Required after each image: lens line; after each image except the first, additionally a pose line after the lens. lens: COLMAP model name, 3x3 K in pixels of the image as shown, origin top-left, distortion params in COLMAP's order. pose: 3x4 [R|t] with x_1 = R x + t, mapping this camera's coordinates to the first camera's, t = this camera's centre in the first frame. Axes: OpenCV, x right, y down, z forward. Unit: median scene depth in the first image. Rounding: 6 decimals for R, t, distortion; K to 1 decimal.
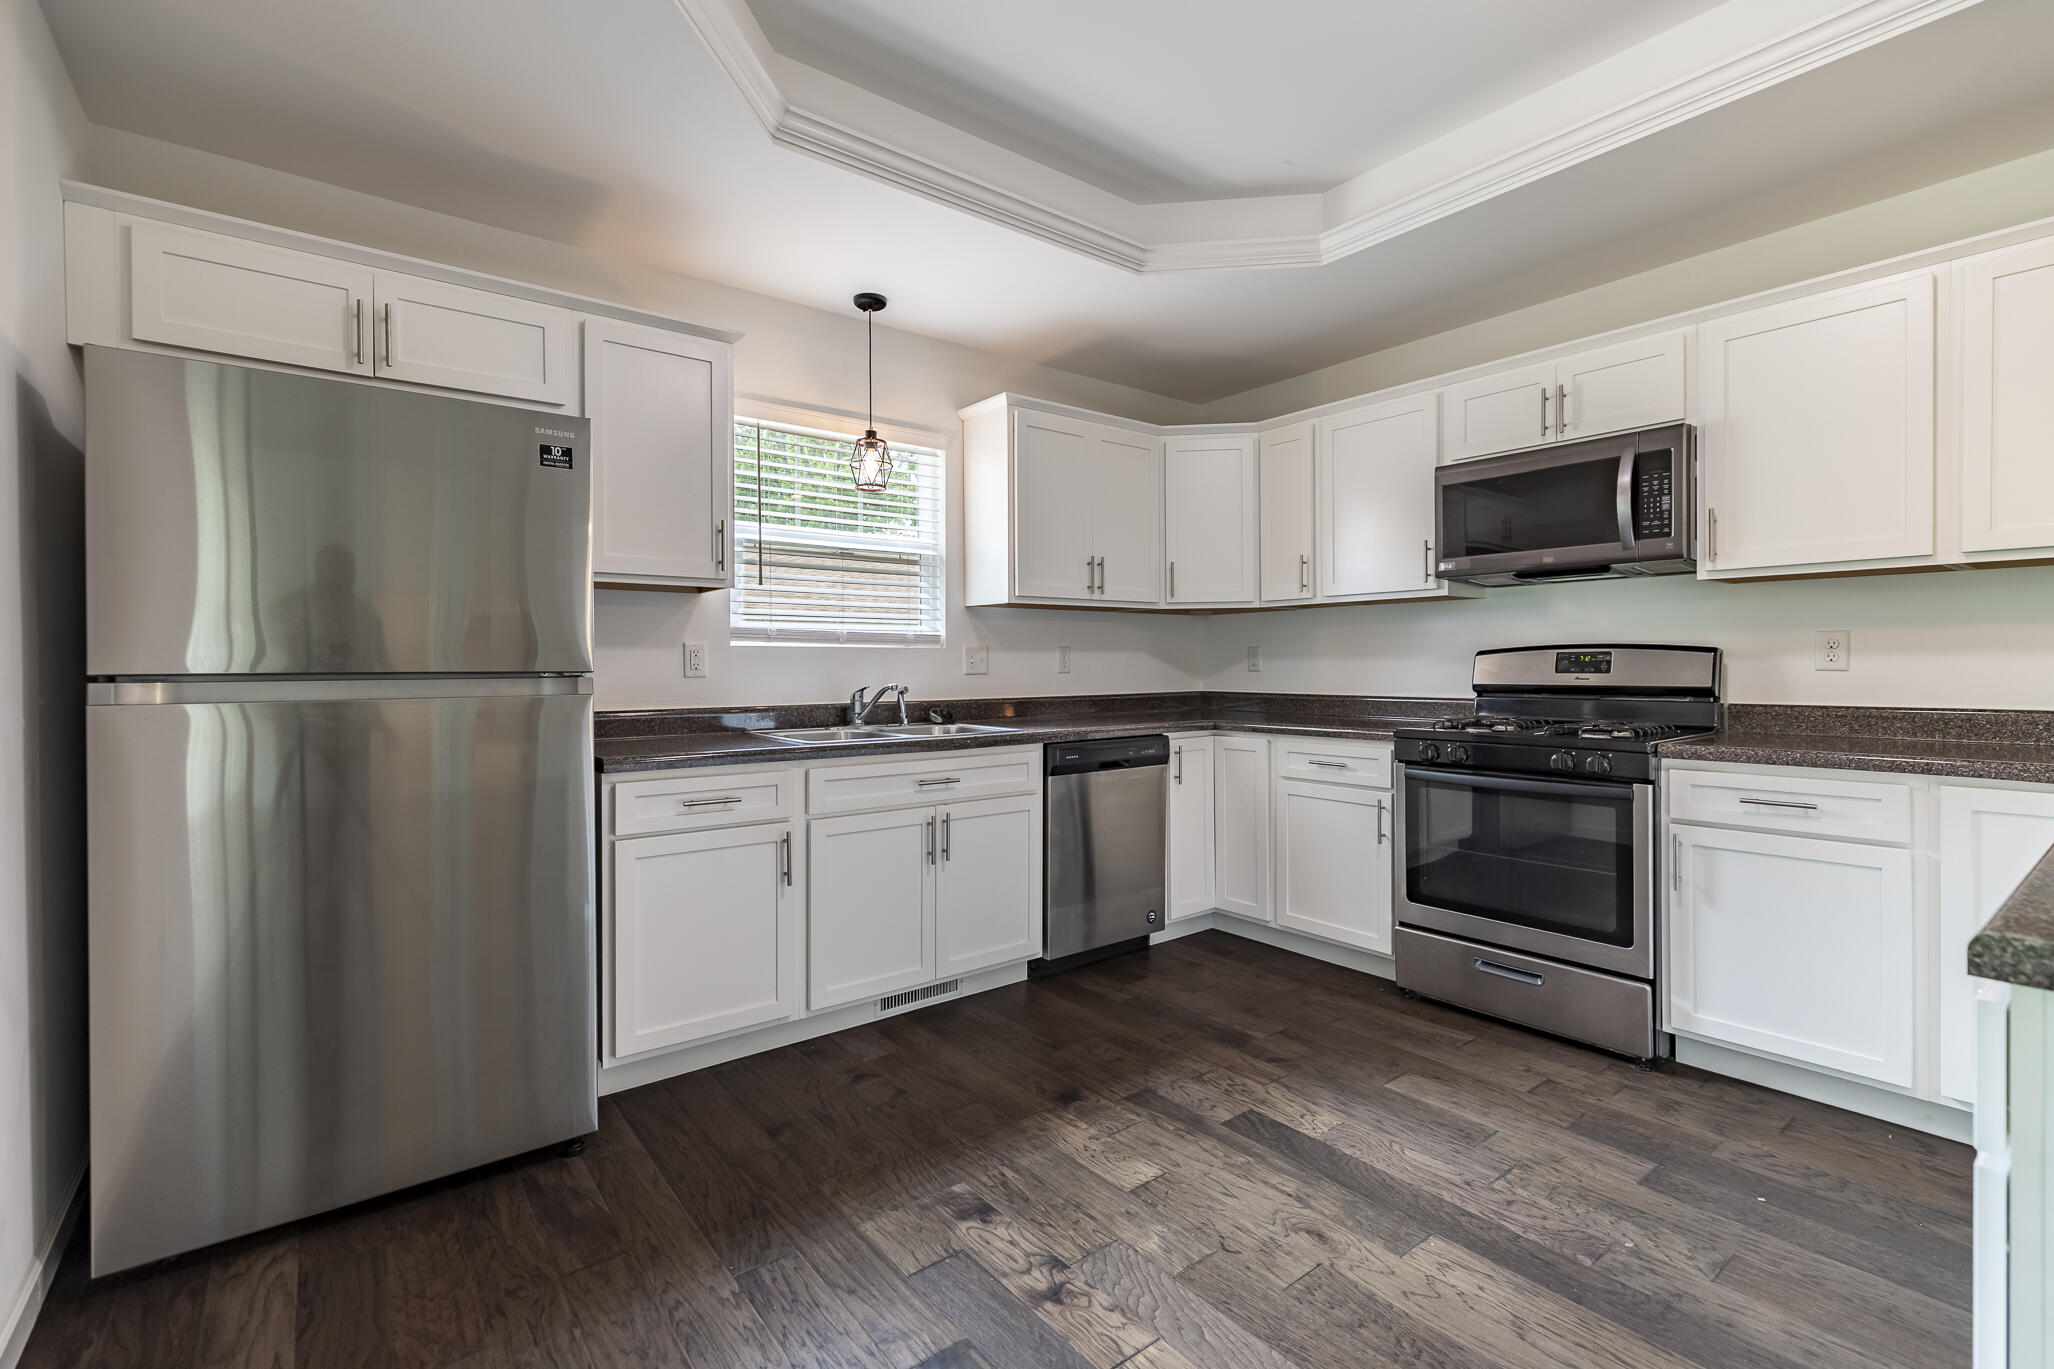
lens RADIAL K [[918.9, 0, 1034.3], [0, 918.9, 672.5], [0, 0, 1]] dist [0.005882, -0.000092]
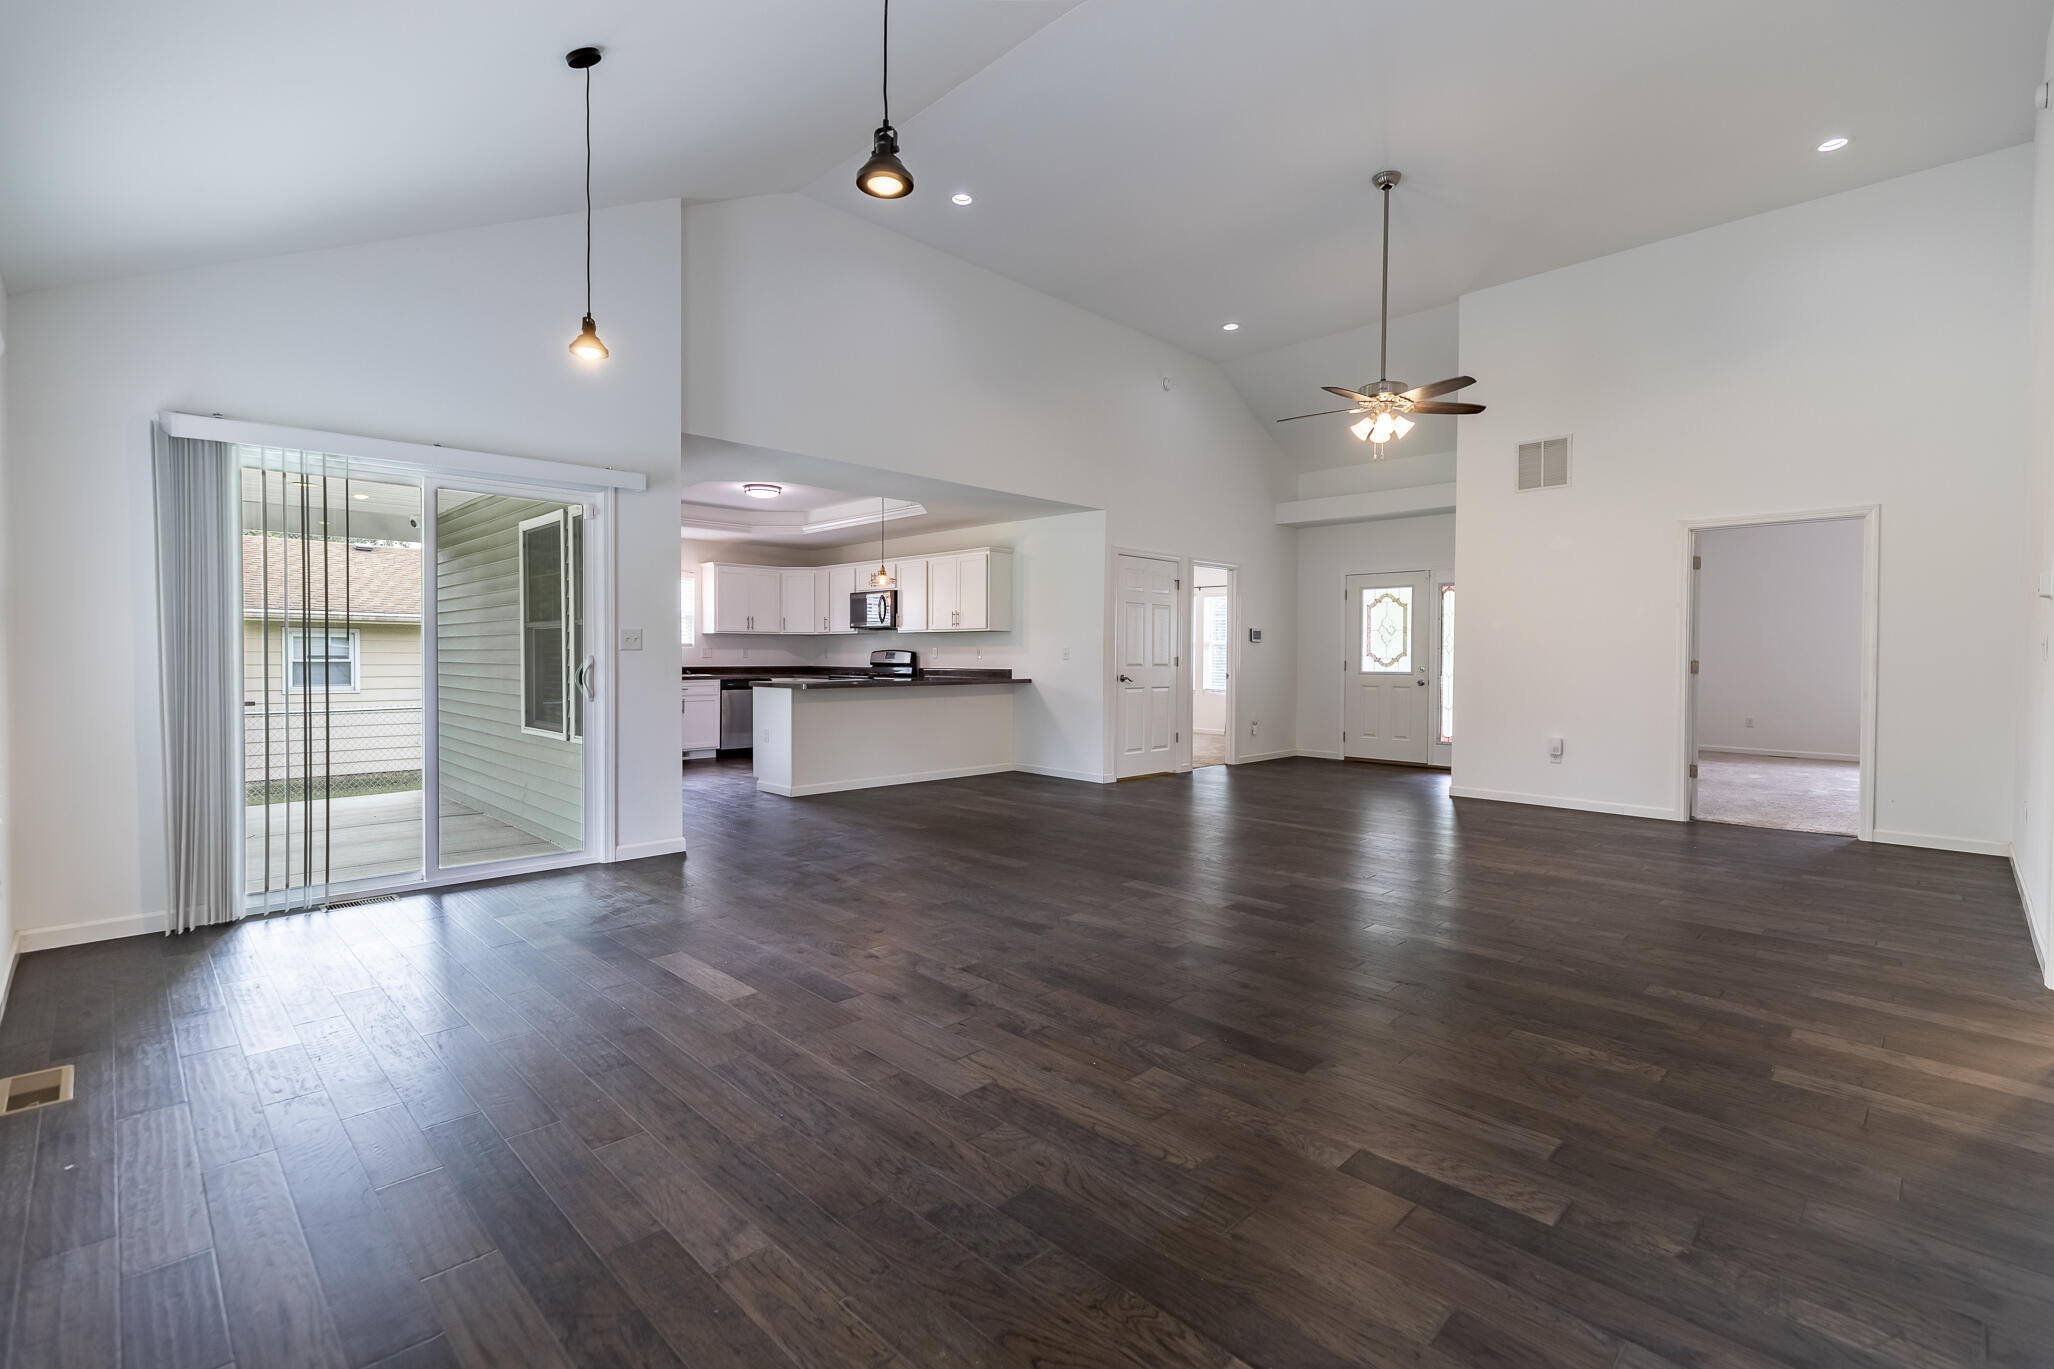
lens RADIAL K [[920.7, 0, 1021.5], [0, 920.7, 677.5], [0, 0, 1]] dist [0.019110, -0.000359]
pose [[0.993914, 0.008011, 0.109864, 0.714639], [-0.009709, 0.999841, 0.014929, 0.013831], [-0.109727, -0.015905, 0.993835, -2.332844]]
